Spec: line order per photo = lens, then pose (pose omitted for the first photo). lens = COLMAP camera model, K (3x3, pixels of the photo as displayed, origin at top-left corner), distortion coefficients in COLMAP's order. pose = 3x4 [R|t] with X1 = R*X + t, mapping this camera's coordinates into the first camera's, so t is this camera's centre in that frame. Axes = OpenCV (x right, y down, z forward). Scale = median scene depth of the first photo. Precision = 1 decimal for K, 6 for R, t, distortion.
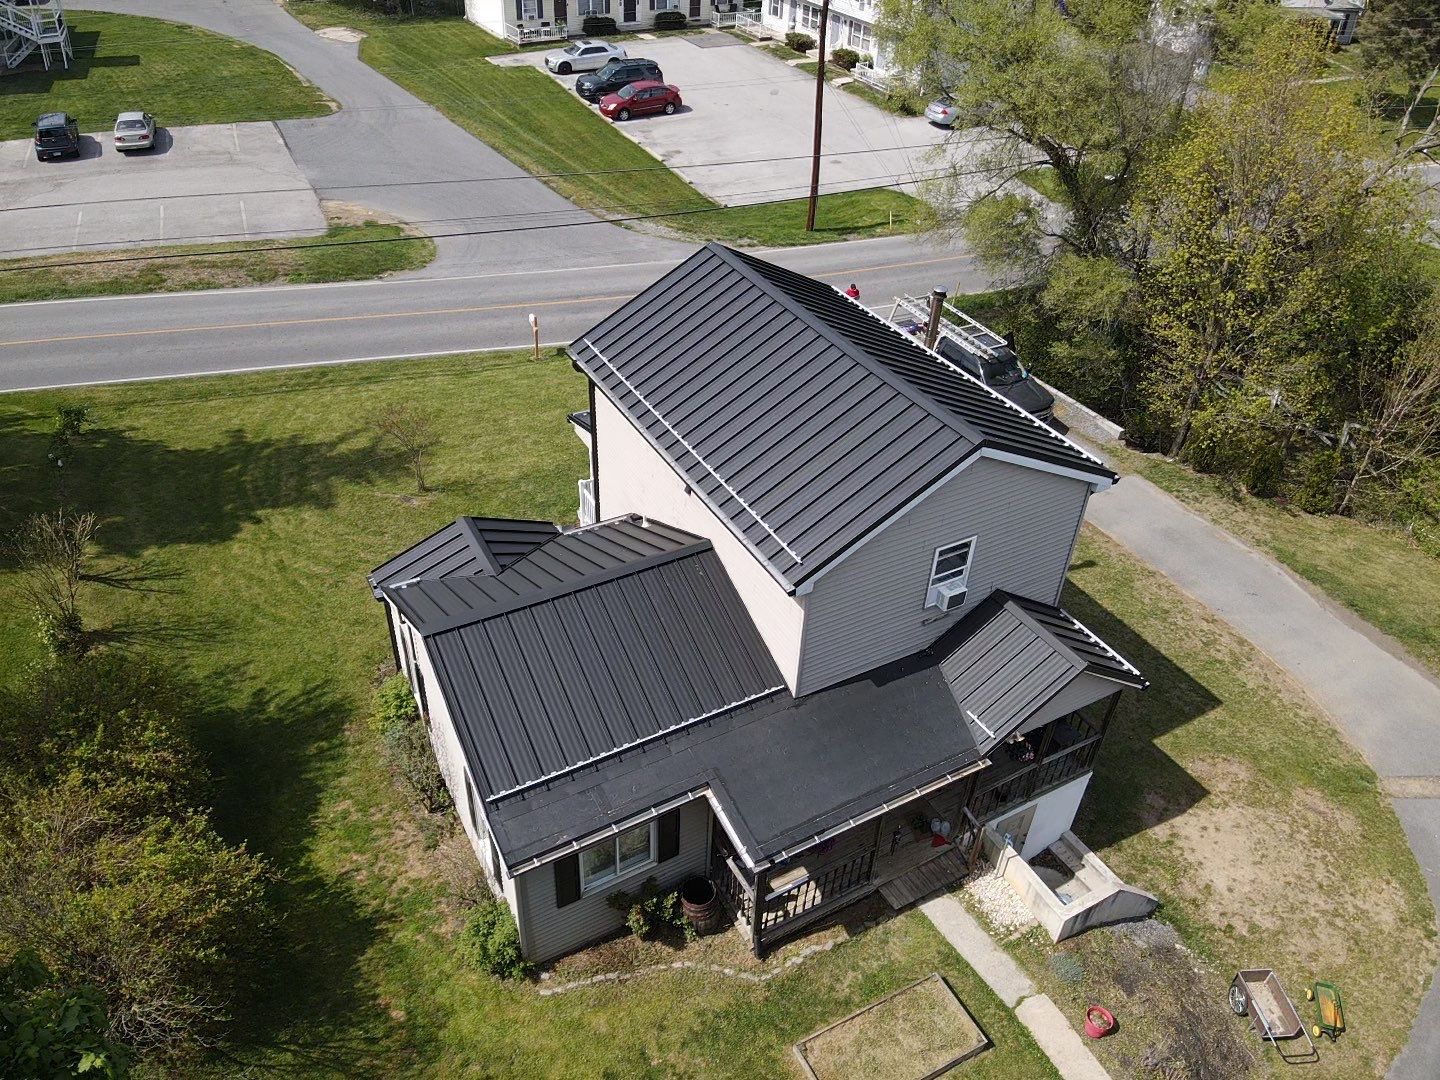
lens RADIAL K [[1041.5, 0, 714.8], [0, 1041.5, 539.2], [0, 0, 1]] dist [0.099357, -0.190101]
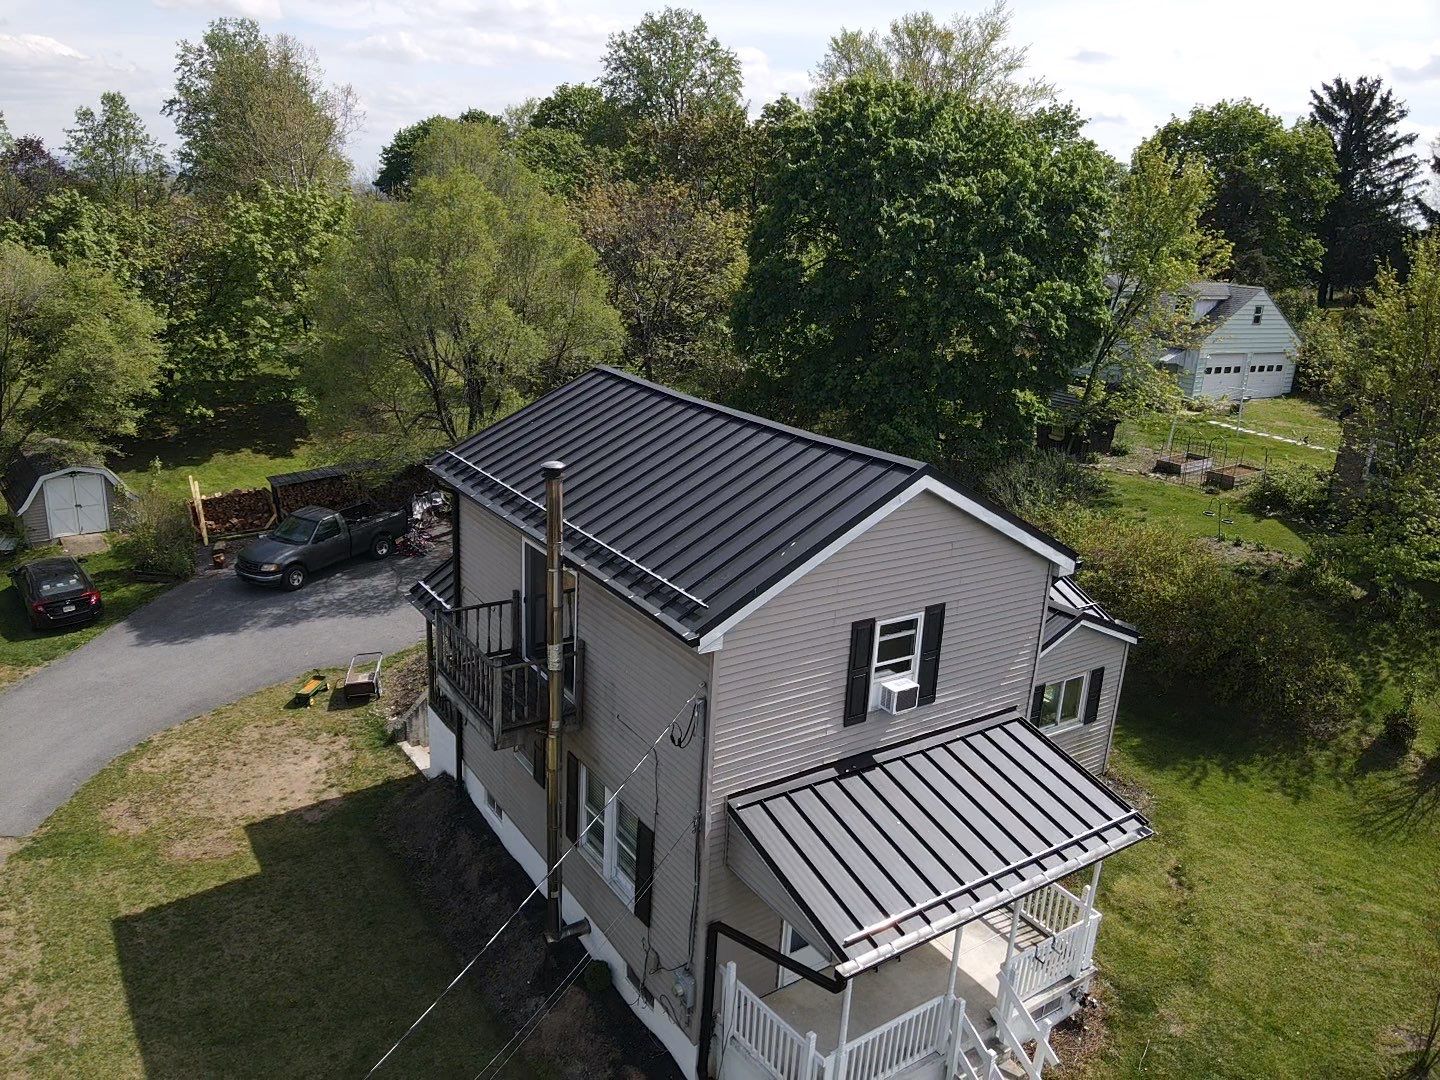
lens RADIAL K [[1041.5, 0, 714.8], [0, 1041.5, 539.2], [0, 0, 1]] dist [0.099357, -0.190101]
pose [[-0.992323, -0.056583, -0.109966, 0.179616], [-0.122482, 0.572624, 0.810617, -0.722428], [0.017102, 0.817863, -0.575159, 1.368469]]
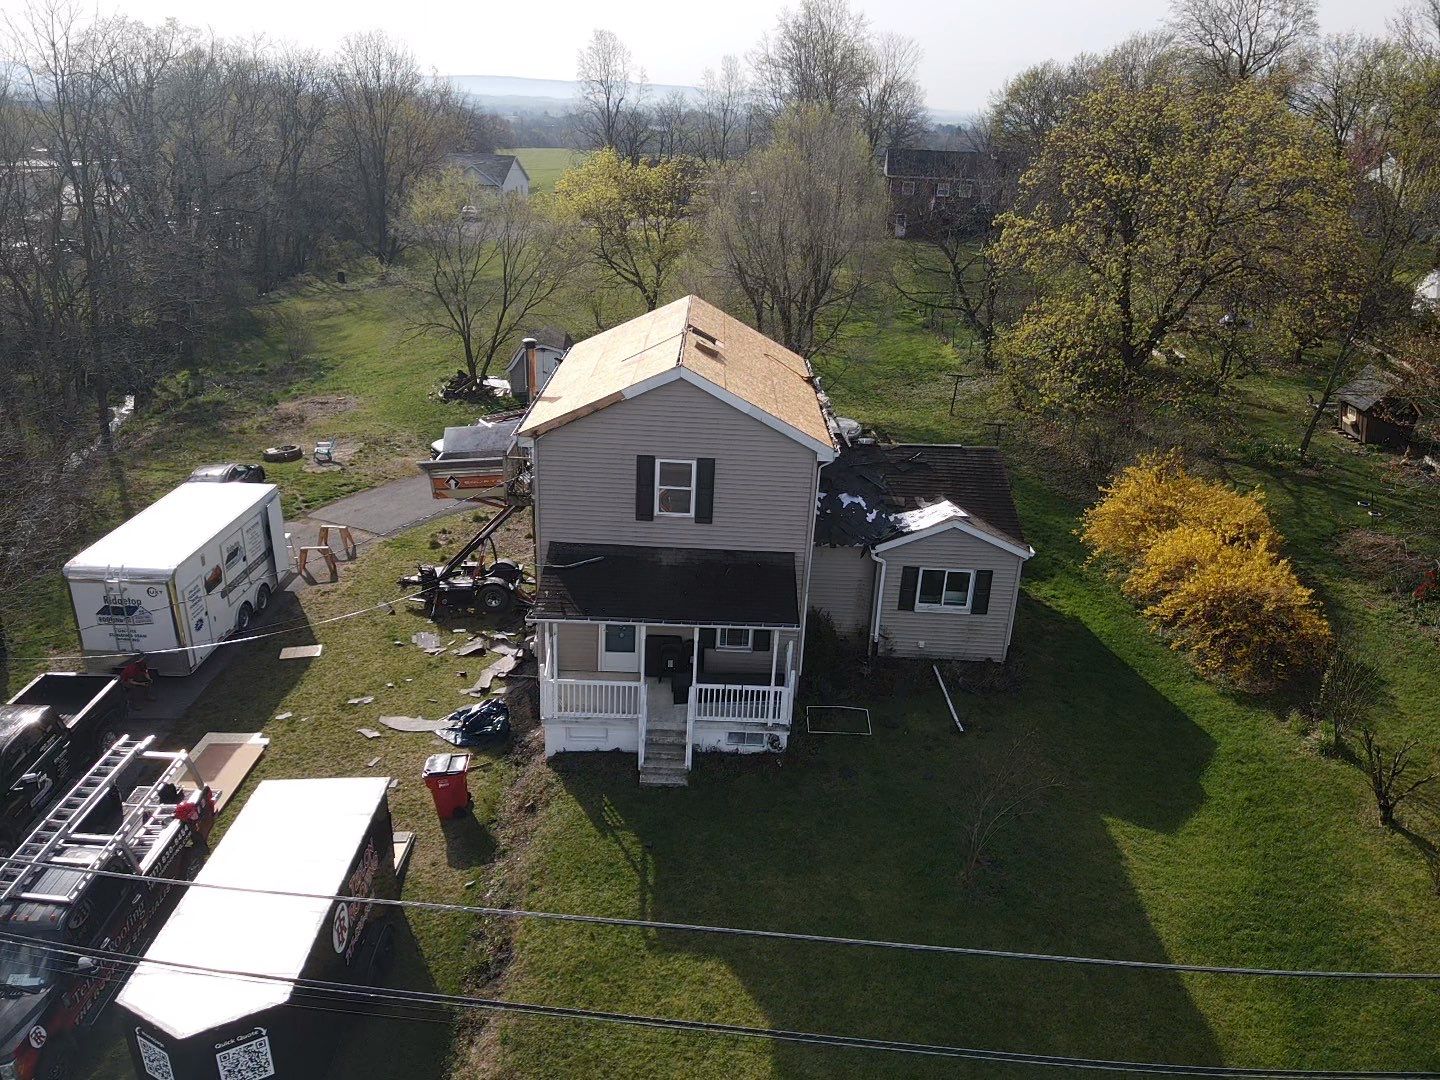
lens RADIAL K [[1052.0, 0, 715.0], [0, 1052.0, 534.2], [0, 0, 1]] dist [0.128271, -0.243909]
pose [[-0.870484, -0.248884, 0.424635, -0.479629], [0.235793, 0.546423, 0.803631, -0.963729], [-0.432042, 0.799674, -0.416967, 1.509705]]
